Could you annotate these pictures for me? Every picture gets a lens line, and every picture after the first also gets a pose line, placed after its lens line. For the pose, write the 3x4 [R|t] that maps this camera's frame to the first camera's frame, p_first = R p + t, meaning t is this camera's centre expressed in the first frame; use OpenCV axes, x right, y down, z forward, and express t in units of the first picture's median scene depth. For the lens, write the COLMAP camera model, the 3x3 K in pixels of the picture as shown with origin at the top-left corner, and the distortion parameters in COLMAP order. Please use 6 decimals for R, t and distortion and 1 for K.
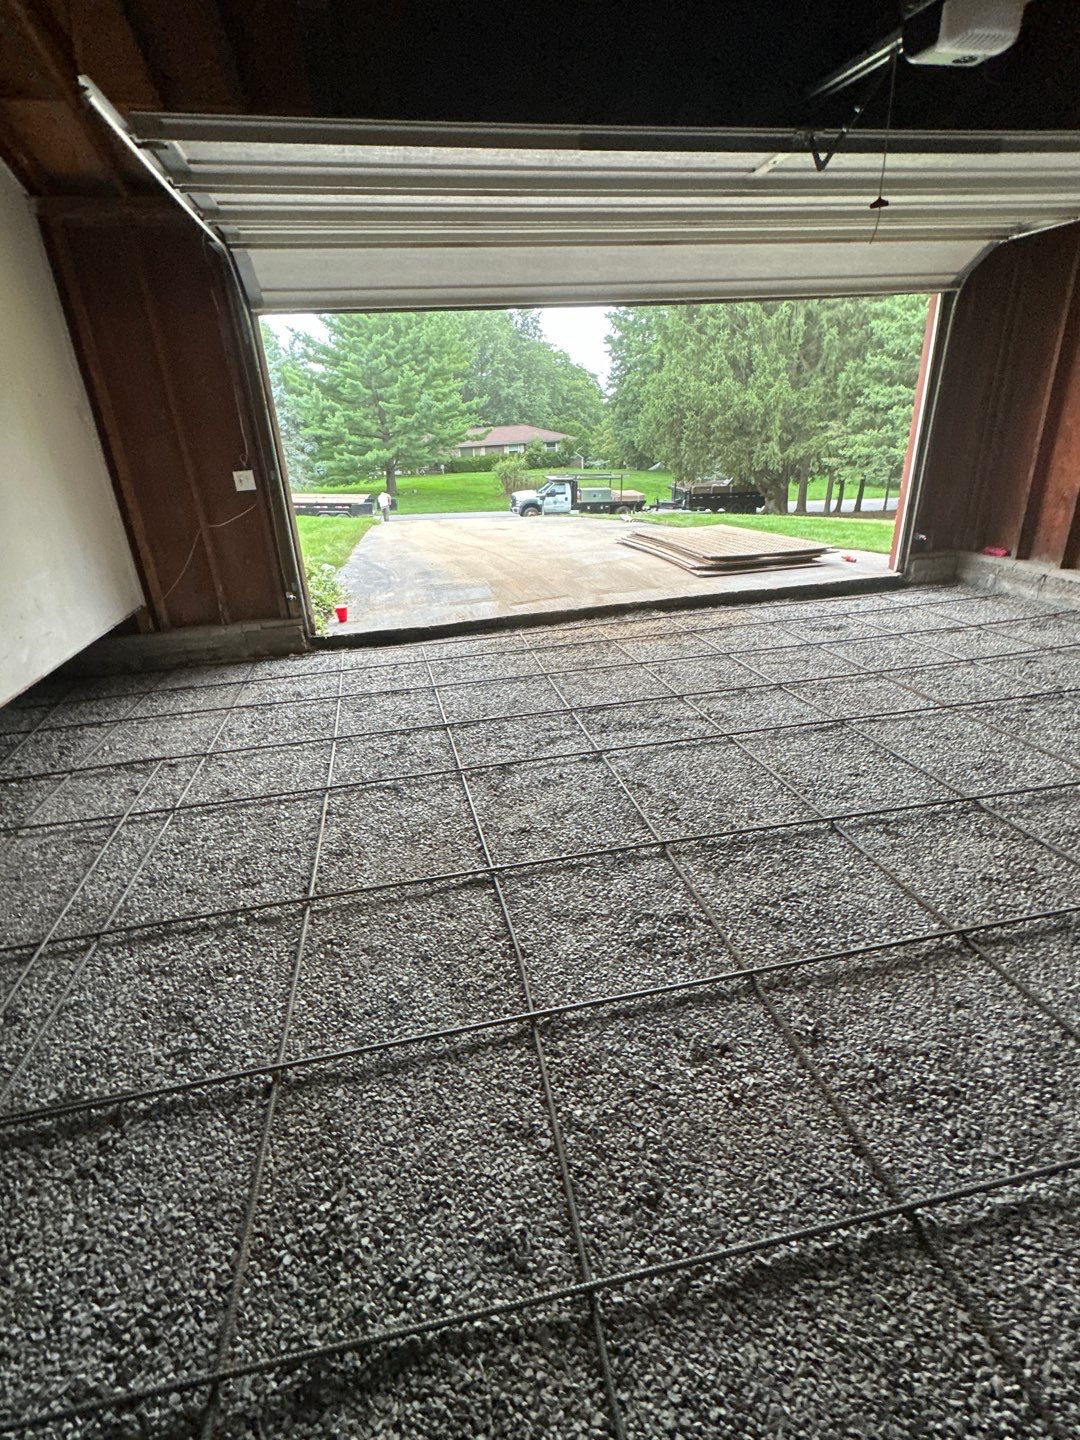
lens RADIAL K [[688.8, 0, 539.4], [0, 688.8, 721.2], [0, 0, 1]] dist [-0.000049, -0.000003]
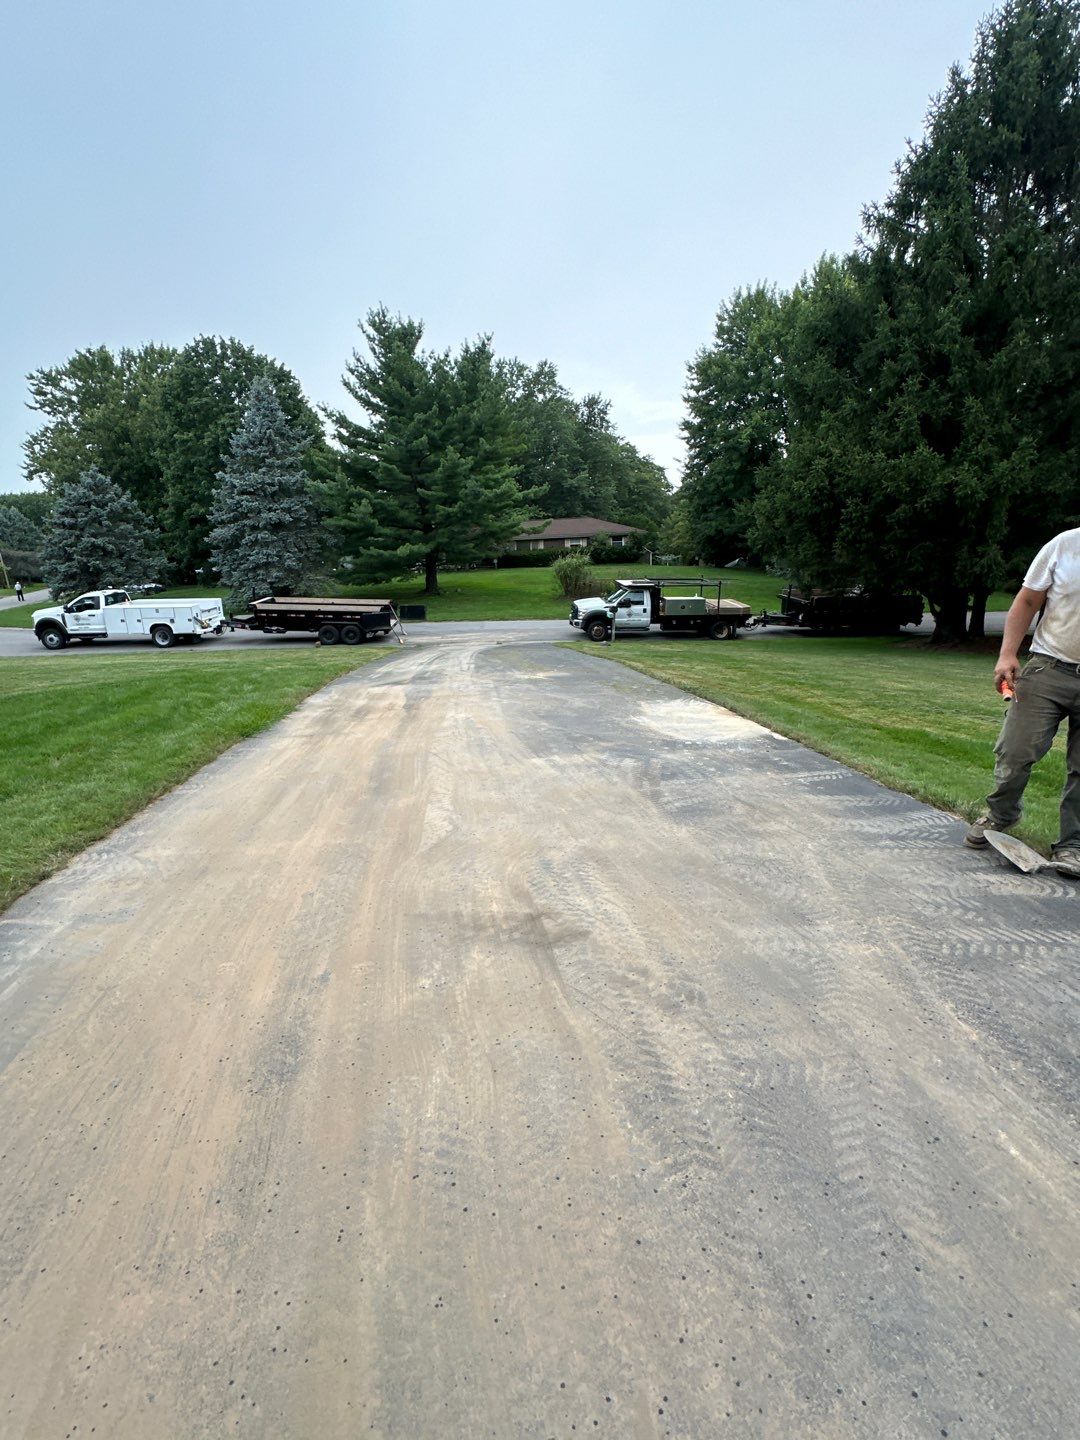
lens RADIAL K [[688.8, 0, 539.3], [0, 688.8, 720.7], [0, 0, 1]] dist [-0.000049, -0.000003]
pose [[0.996478, 0.031587, -0.077682, -0.011062], [-0.040596, 0.992269, -0.117278, -0.088465], [0.073377, 0.120019, 0.990056, 0.208485]]
